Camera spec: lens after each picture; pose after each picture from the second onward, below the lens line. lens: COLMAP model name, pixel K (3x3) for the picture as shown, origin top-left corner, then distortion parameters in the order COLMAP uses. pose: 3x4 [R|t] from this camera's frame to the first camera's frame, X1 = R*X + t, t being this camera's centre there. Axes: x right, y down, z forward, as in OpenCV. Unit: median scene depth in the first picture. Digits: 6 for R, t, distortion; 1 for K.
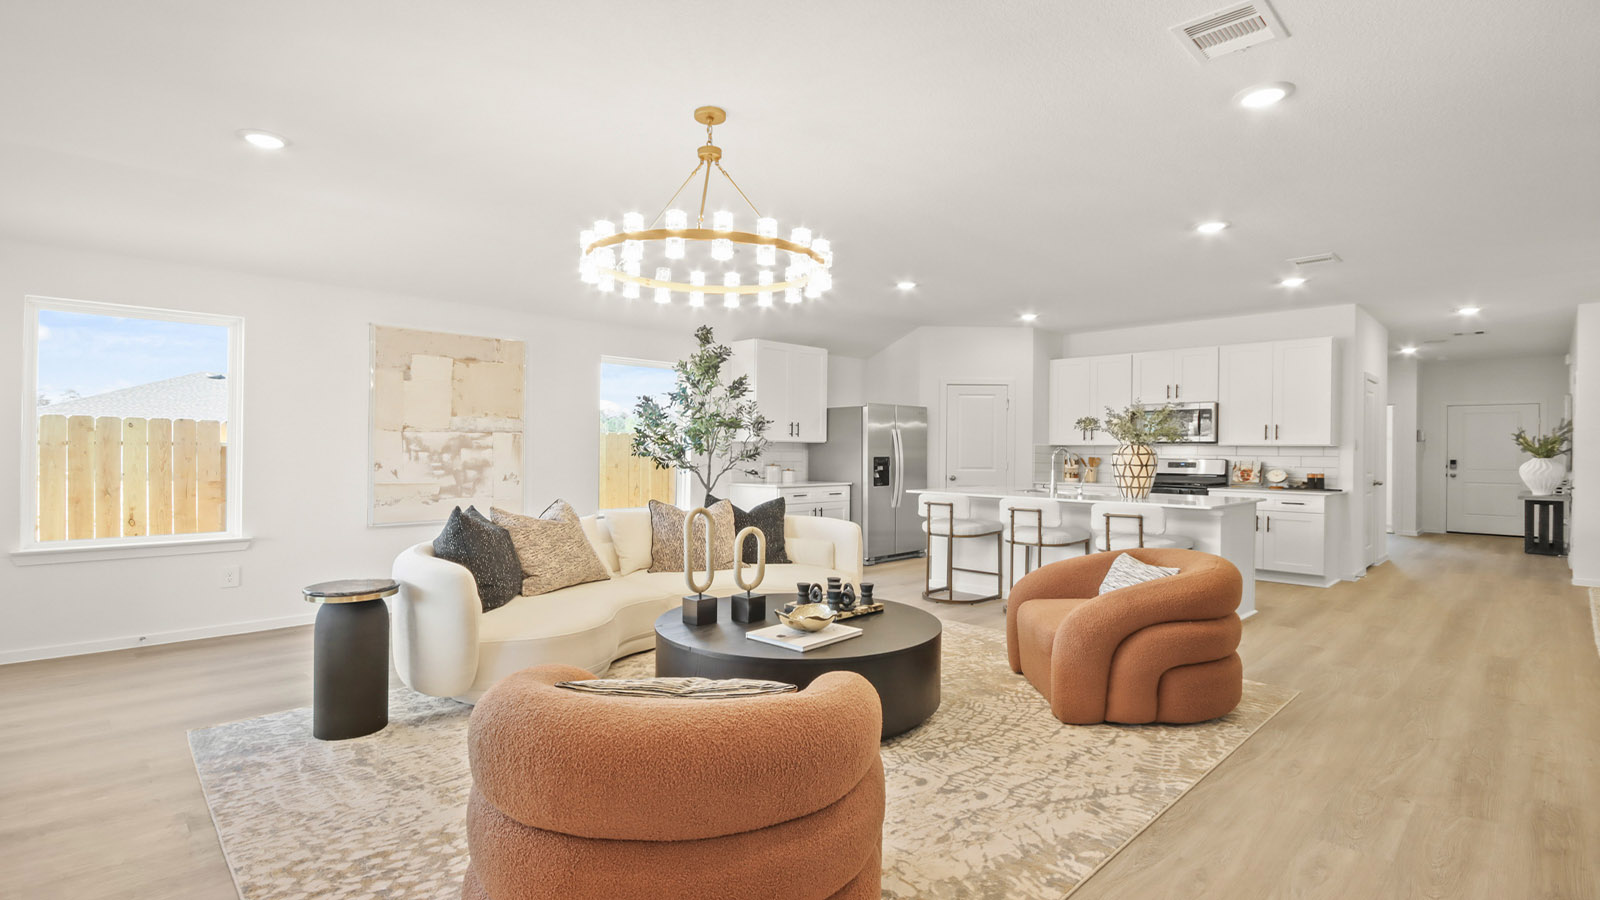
lens RADIAL K [[747.2, 0, 797.6], [0, 747.2, 452.8], [0, 0, 1]] dist [0.009140, -0.010219]
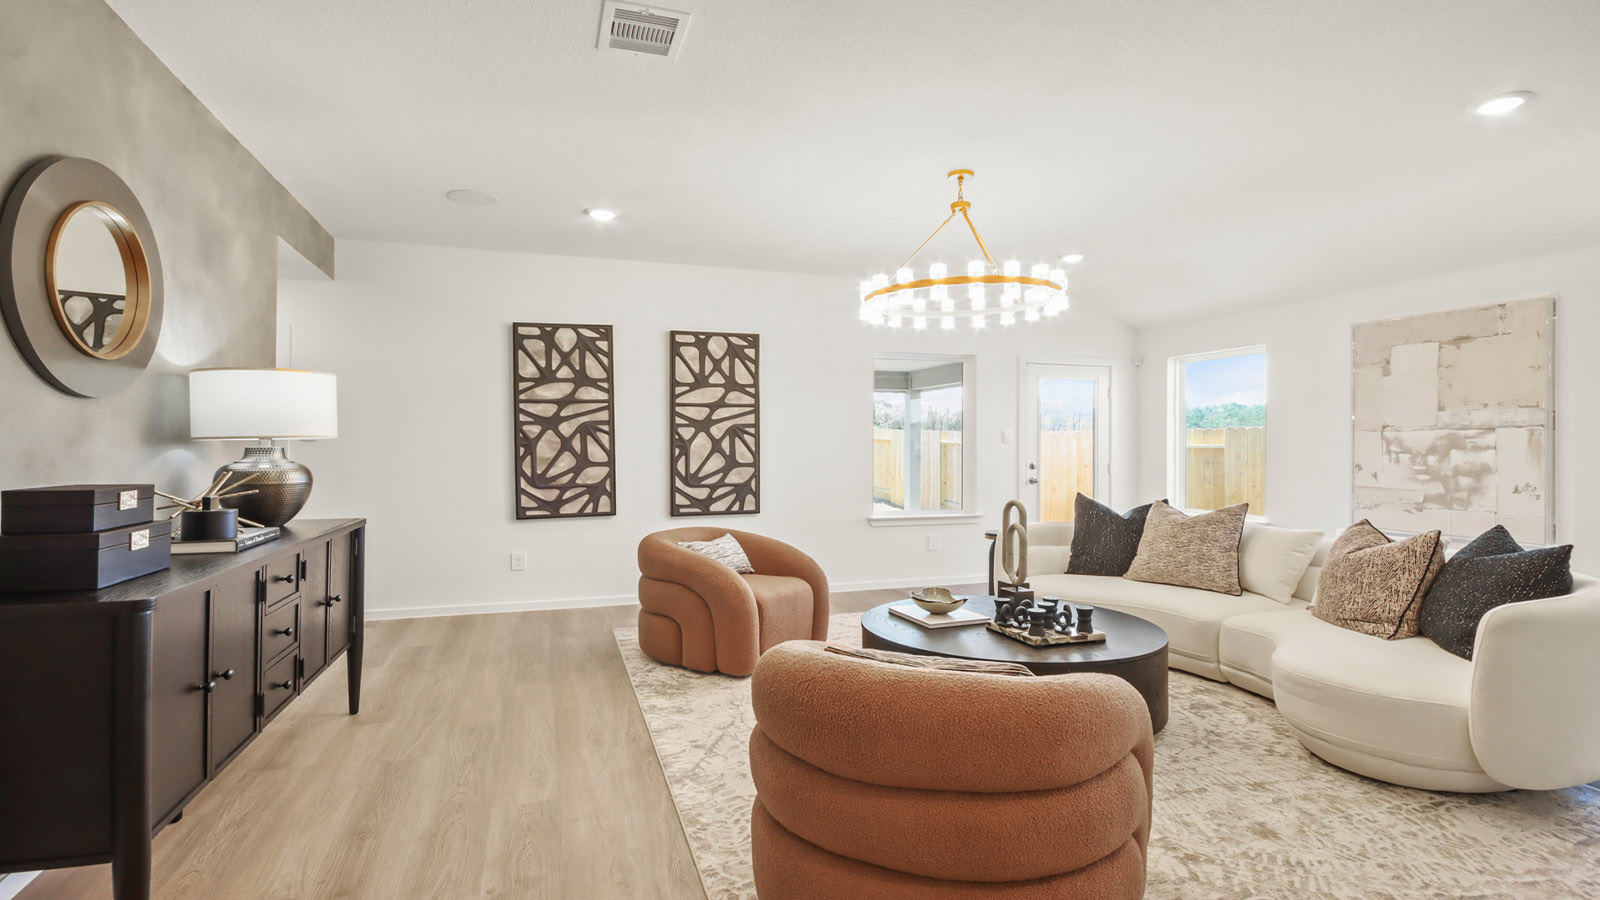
lens RADIAL K [[780.3, 0, 799.6], [0, 780.3, 442.1], [0, 0, 1]] dist [0.001948, -0.000015]
pose [[-0.445468, -0.015158, -0.895169, 0.496204], [-0.006693, 0.999885, -0.013600, 0.001993], [0.895273, -0.000067, -0.445519, 0.582518]]
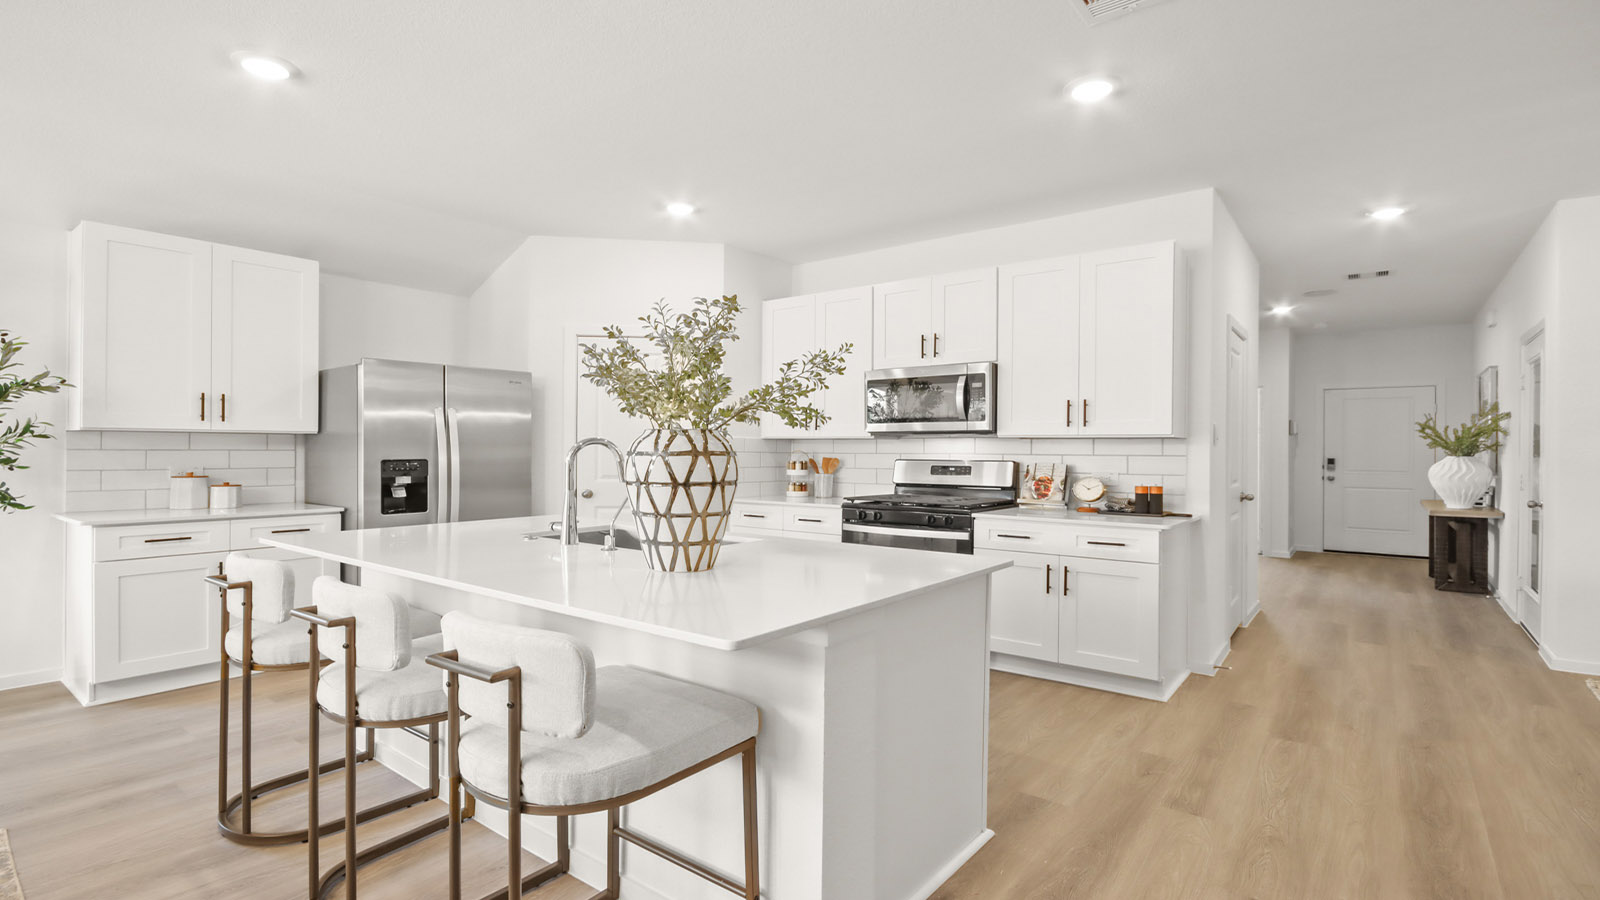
lens RADIAL K [[747.2, 0, 800.2], [0, 747.2, 453.9], [0, 0, 1]] dist [0.009140, -0.010219]
pose [[0.991371, -0.003603, 0.131036, 0.350747], [0.003244, 0.999990, 0.002954, 0.000829], [-0.131046, -0.002503, 0.991373, 0.466151]]
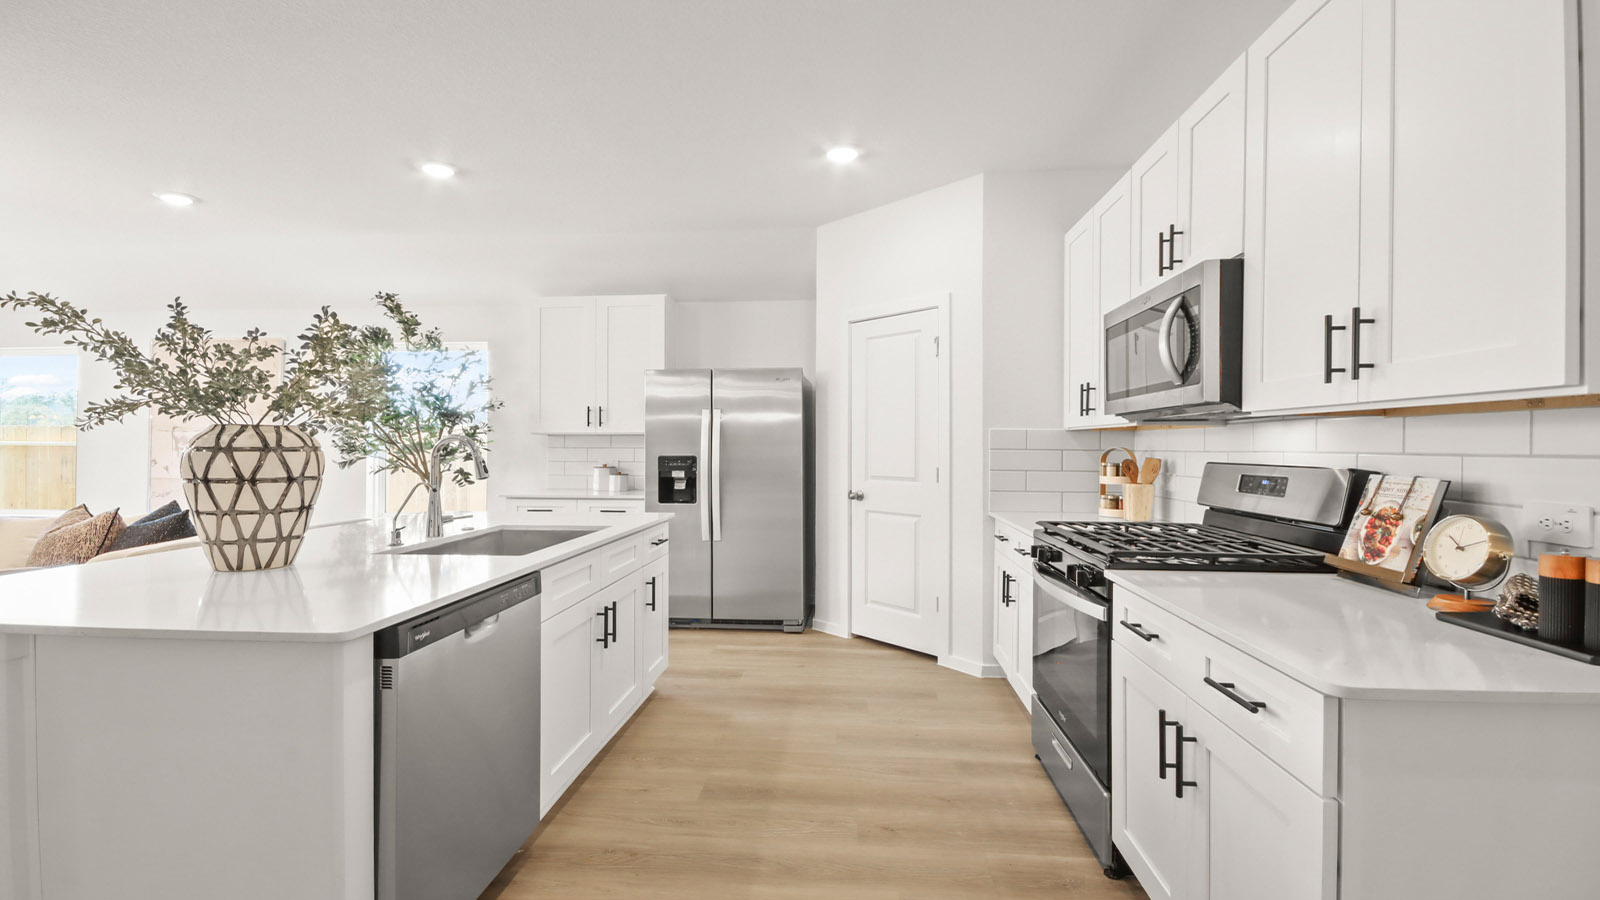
lens RADIAL K [[747.2, 0, 791.8], [0, 747.2, 452.1], [0, 0, 1]] dist [0.009140, -0.010219]
pose [[0.647136, -0.001695, -0.762372, 0.691851], [0.001006, 0.999999, -0.001369, 0.003252], [0.762374, 0.000119, 0.647137, 0.730101]]
